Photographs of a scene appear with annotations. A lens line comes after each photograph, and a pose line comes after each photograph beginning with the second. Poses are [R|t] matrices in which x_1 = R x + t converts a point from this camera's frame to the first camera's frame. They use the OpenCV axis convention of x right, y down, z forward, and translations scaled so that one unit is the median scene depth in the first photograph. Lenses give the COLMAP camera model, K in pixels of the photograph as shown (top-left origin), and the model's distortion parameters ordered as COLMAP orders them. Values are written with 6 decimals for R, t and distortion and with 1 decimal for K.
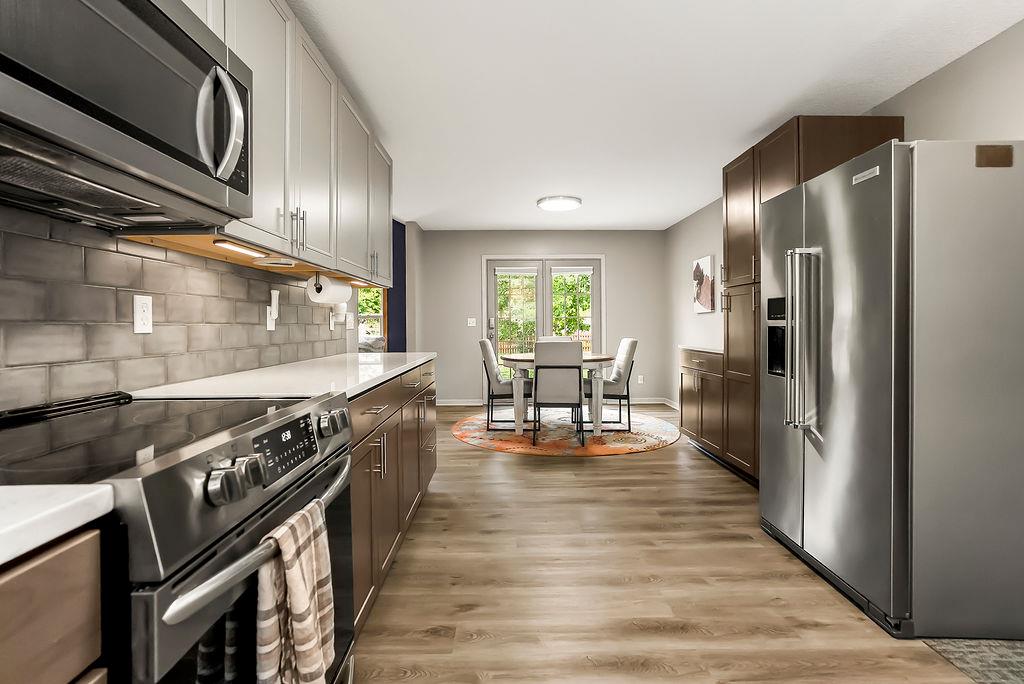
lens RADIAL K [[472.7, 0, 514.7], [0, 472.7, 322.9], [0, 0, 1]] dist [-0.040072, 0.017334]
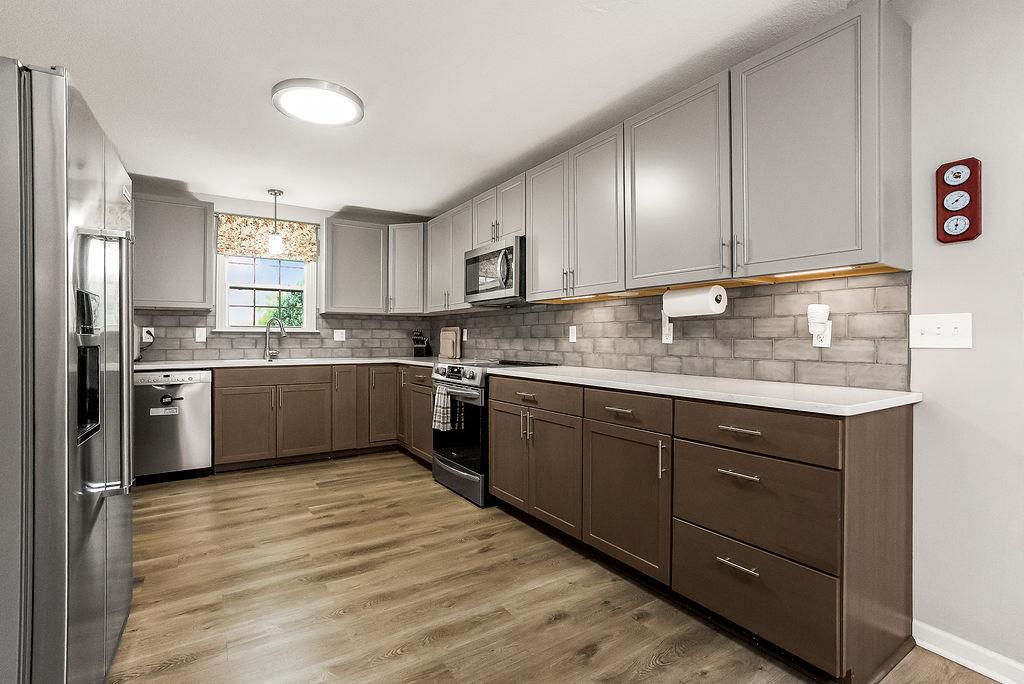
lens RADIAL K [[472.7, 0, 512.6], [0, 472.7, 338.2], [0, 0, 1]] dist [-0.040072, 0.017334]
pose [[-0.846193, 0.007323, -0.532826, 0.664335], [0.008054, 0.999967, 0.000954, -0.002723], [0.532815, -0.003484, -0.846224, 2.650363]]
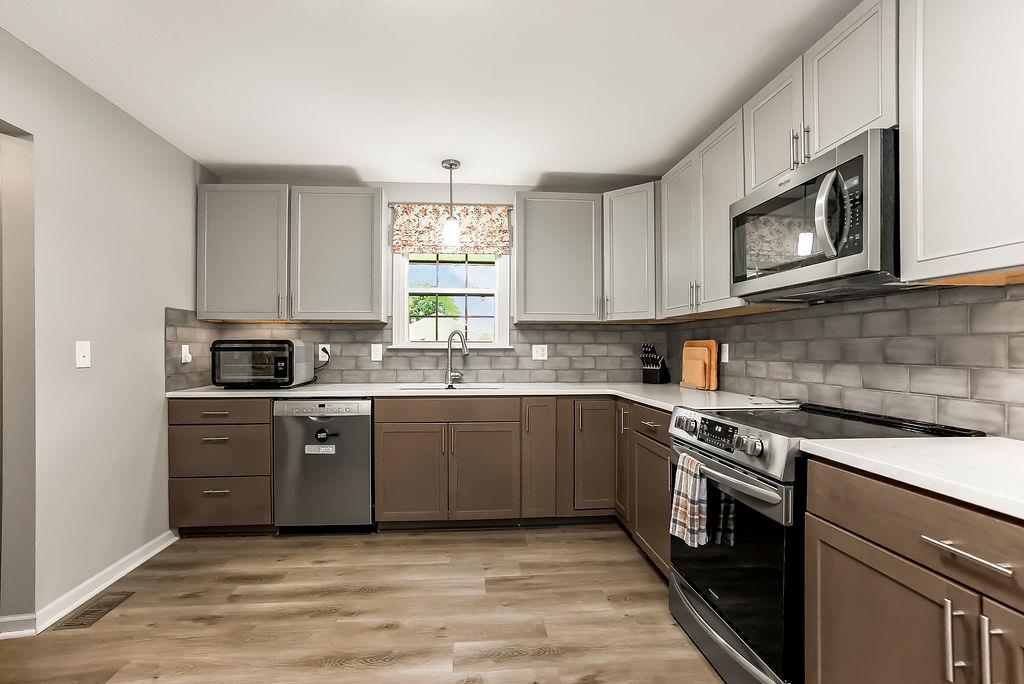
lens RADIAL K [[472.7, 0, 507.4], [0, 472.7, 344.3], [0, 0, 1]] dist [-0.040072, 0.017334]
pose [[-0.998144, 0.007598, -0.060420, 0.269968], [0.008193, 0.999920, -0.009600, -0.046475], [0.060342, -0.010077, -0.998127, 1.702411]]
